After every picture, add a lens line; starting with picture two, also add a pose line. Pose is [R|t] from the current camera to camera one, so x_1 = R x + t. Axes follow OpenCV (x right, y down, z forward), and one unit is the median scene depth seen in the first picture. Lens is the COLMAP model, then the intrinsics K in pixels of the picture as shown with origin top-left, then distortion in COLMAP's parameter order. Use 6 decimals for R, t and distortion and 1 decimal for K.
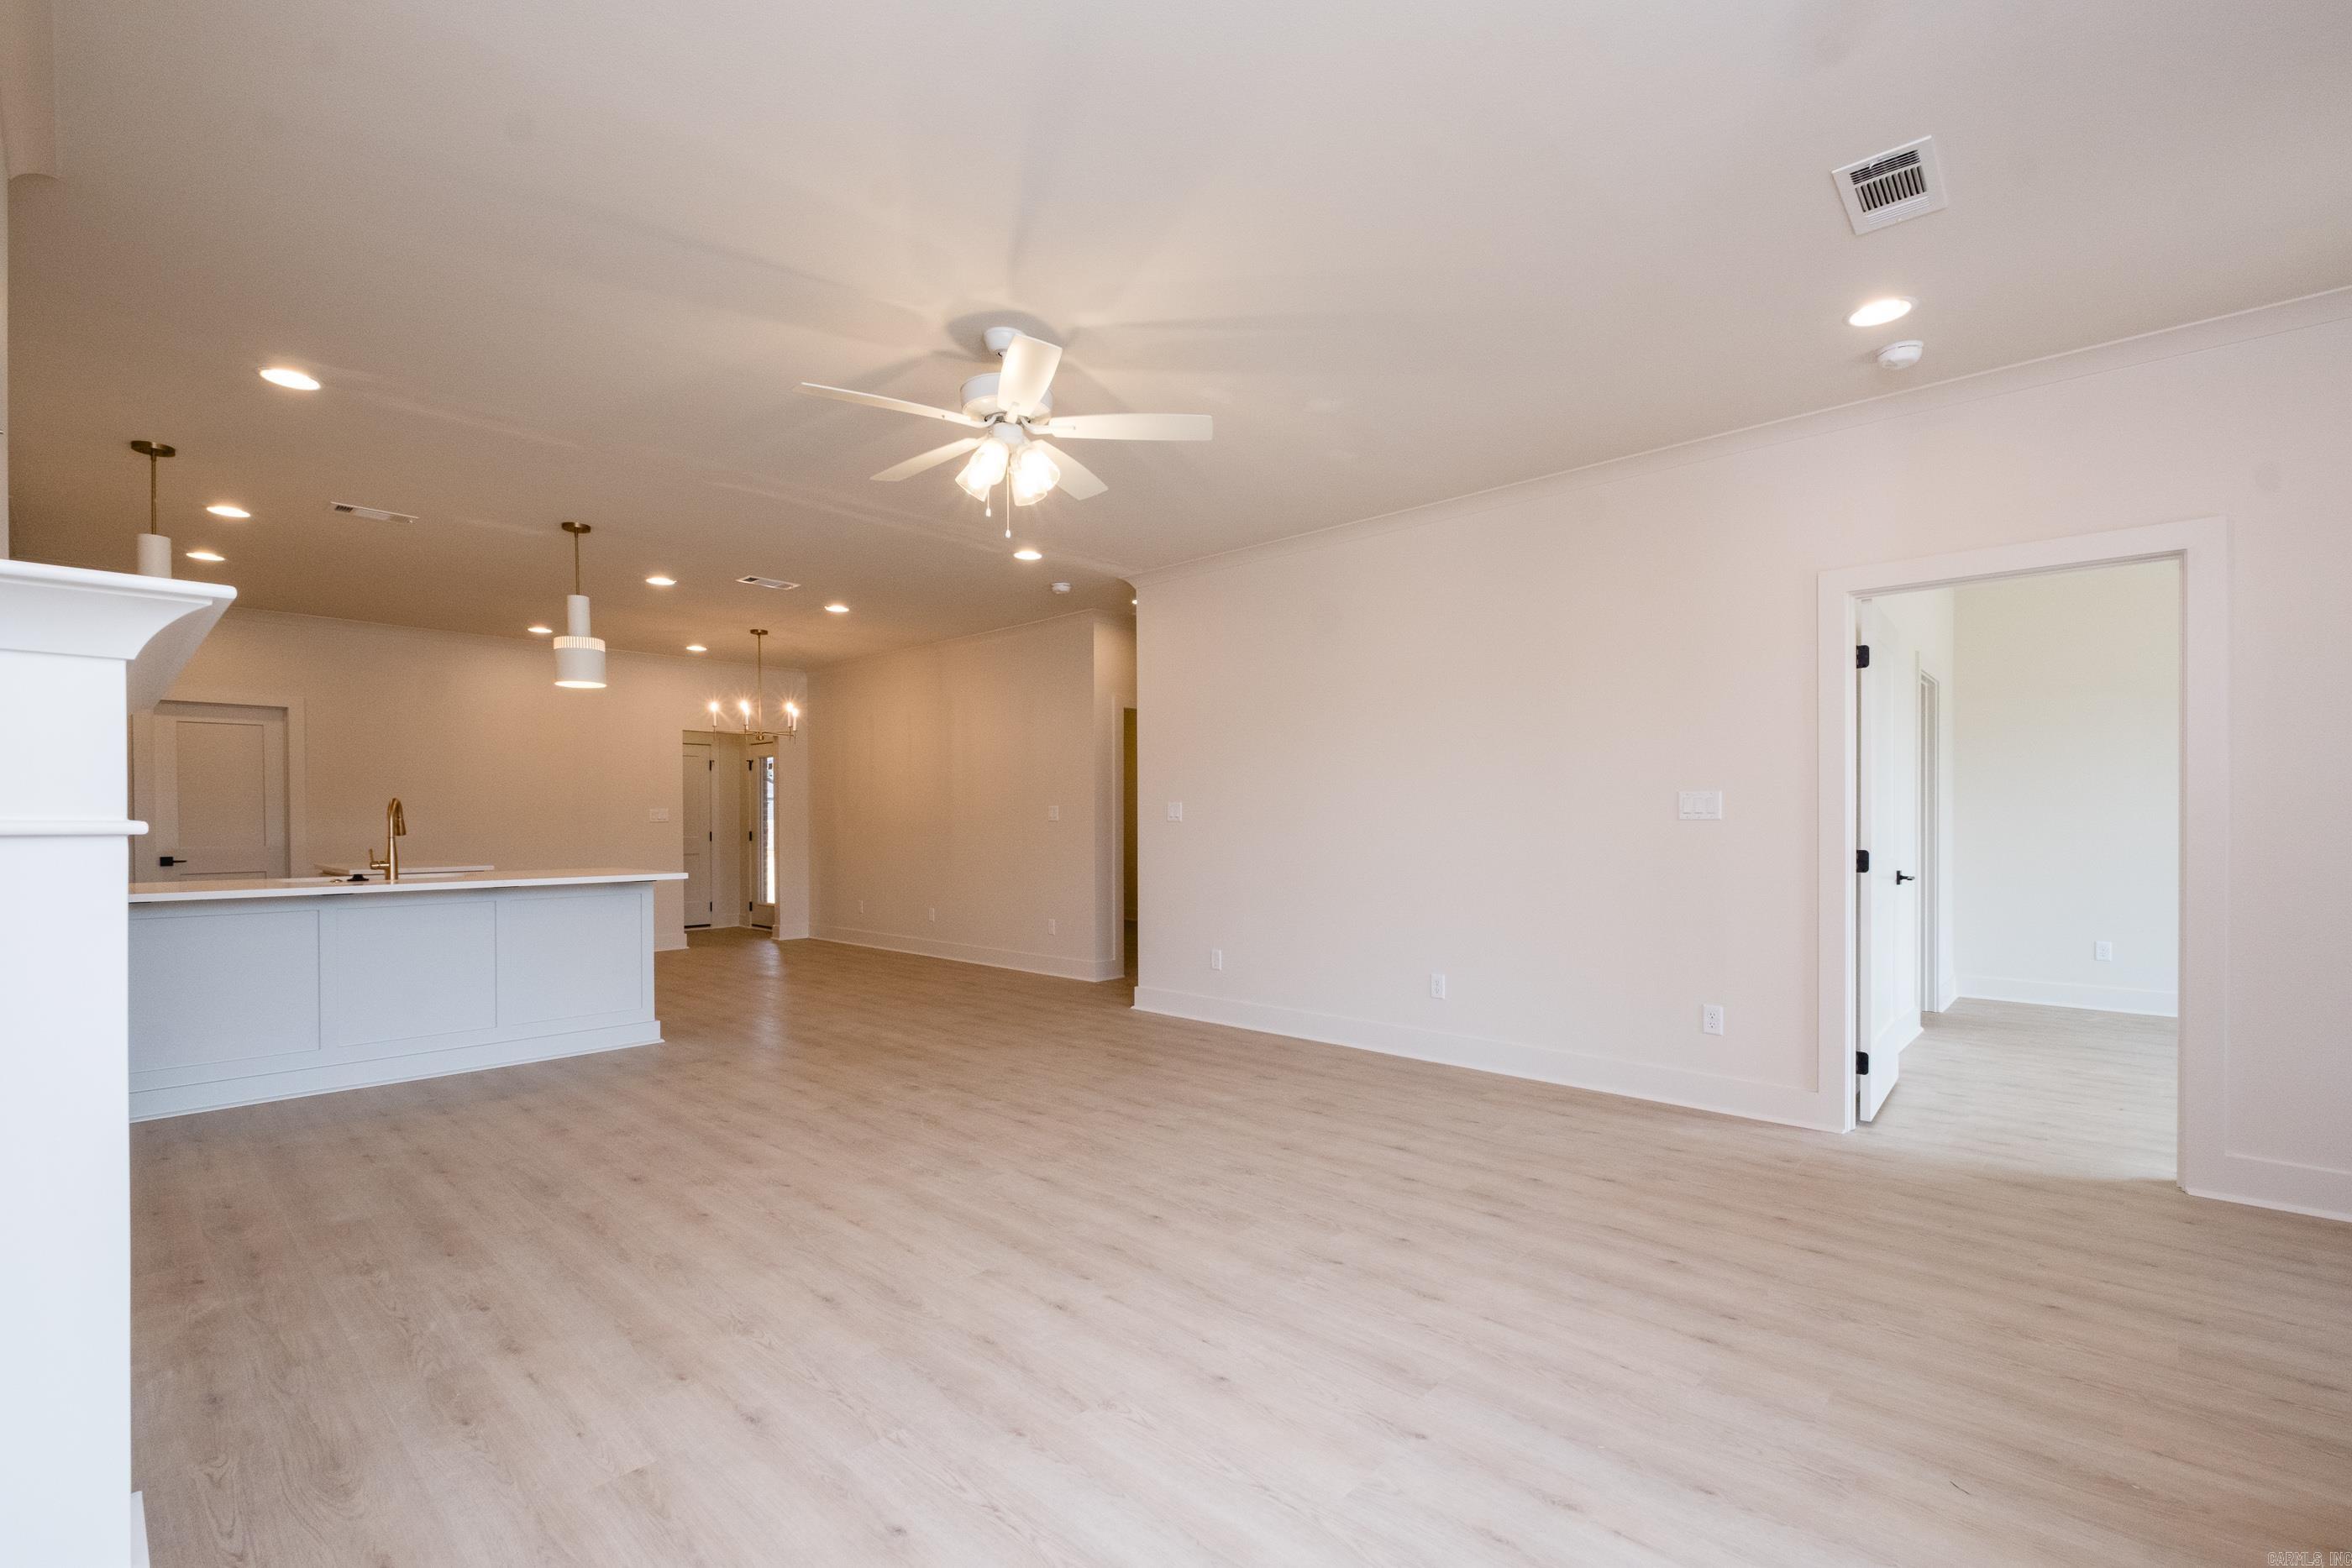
lens RADIAL K [[1023.8, 0, 1200.0], [0, 1023.8, 838.6], [0, 0, 1]] dist [0.009321, -0.005988]
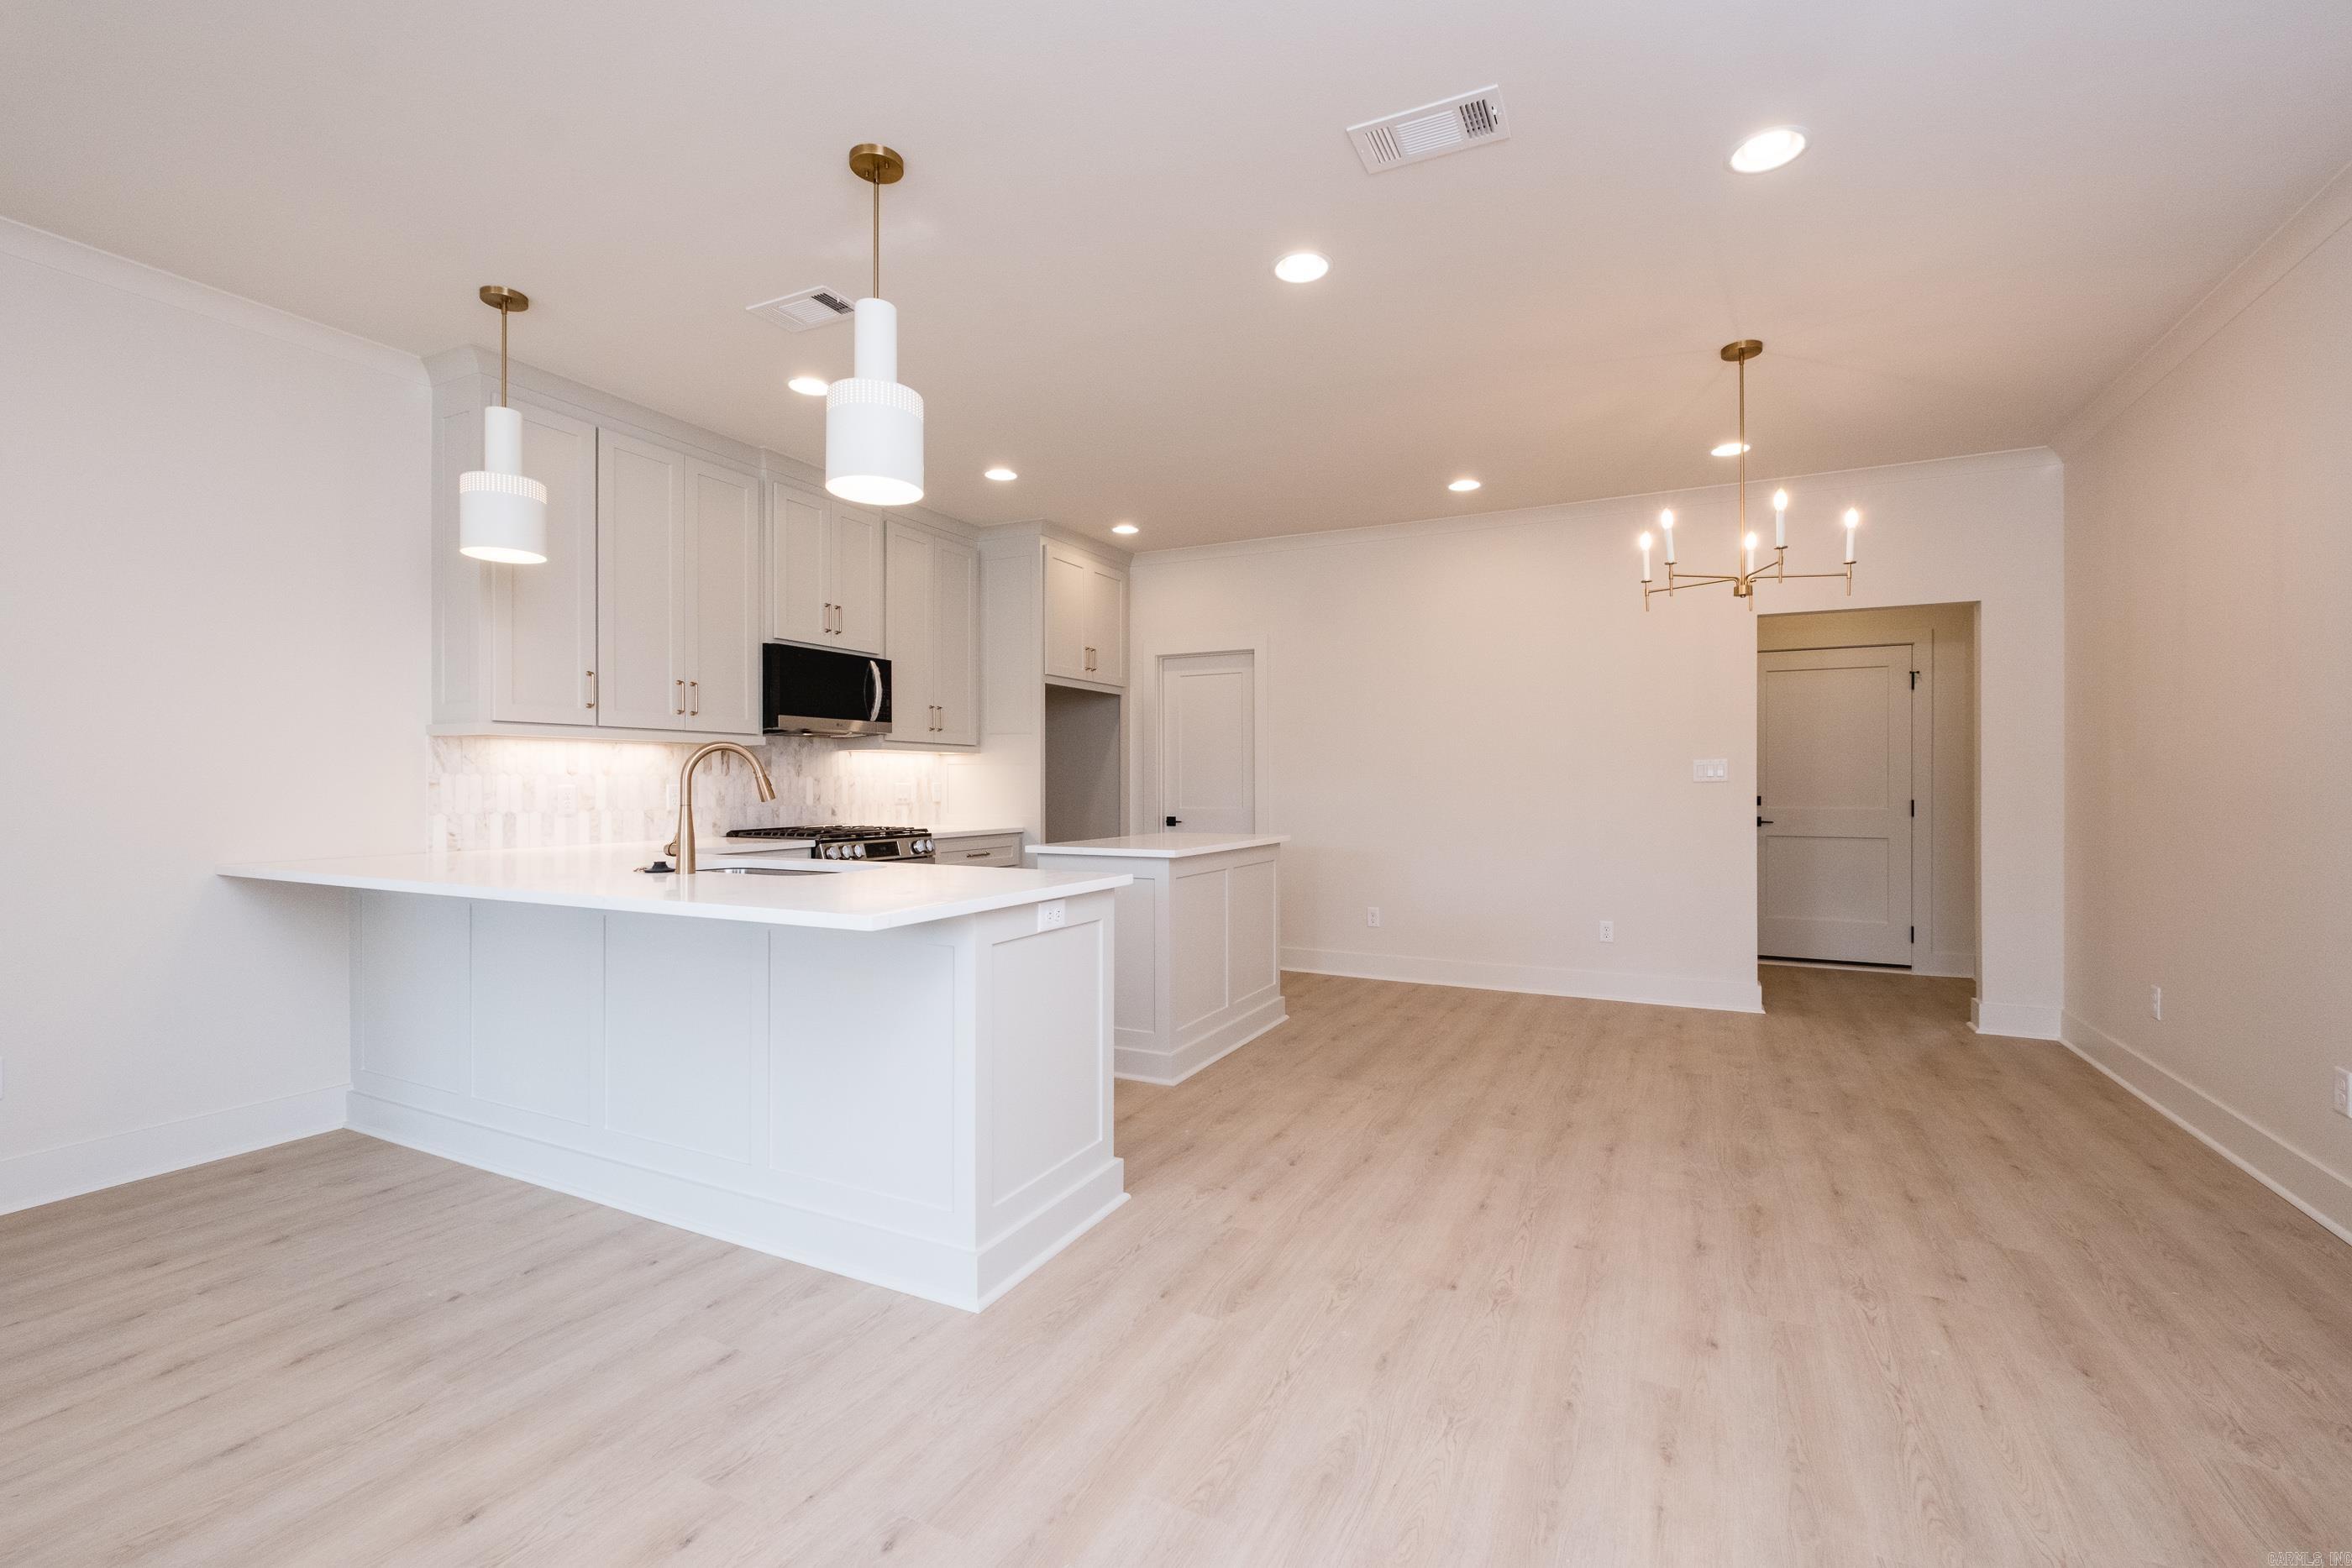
lens RADIAL K [[1023.8, 0, 1184.9], [0, 1023.8, 785.9], [0, 0, 1]] dist [0.009321, -0.005988]
pose [[0.271087, 0.006208, -0.962535, -0.125450], [-0.017687, 0.999842, 0.001467, -0.021684], [0.962392, 0.016627, 0.271154, 1.268102]]
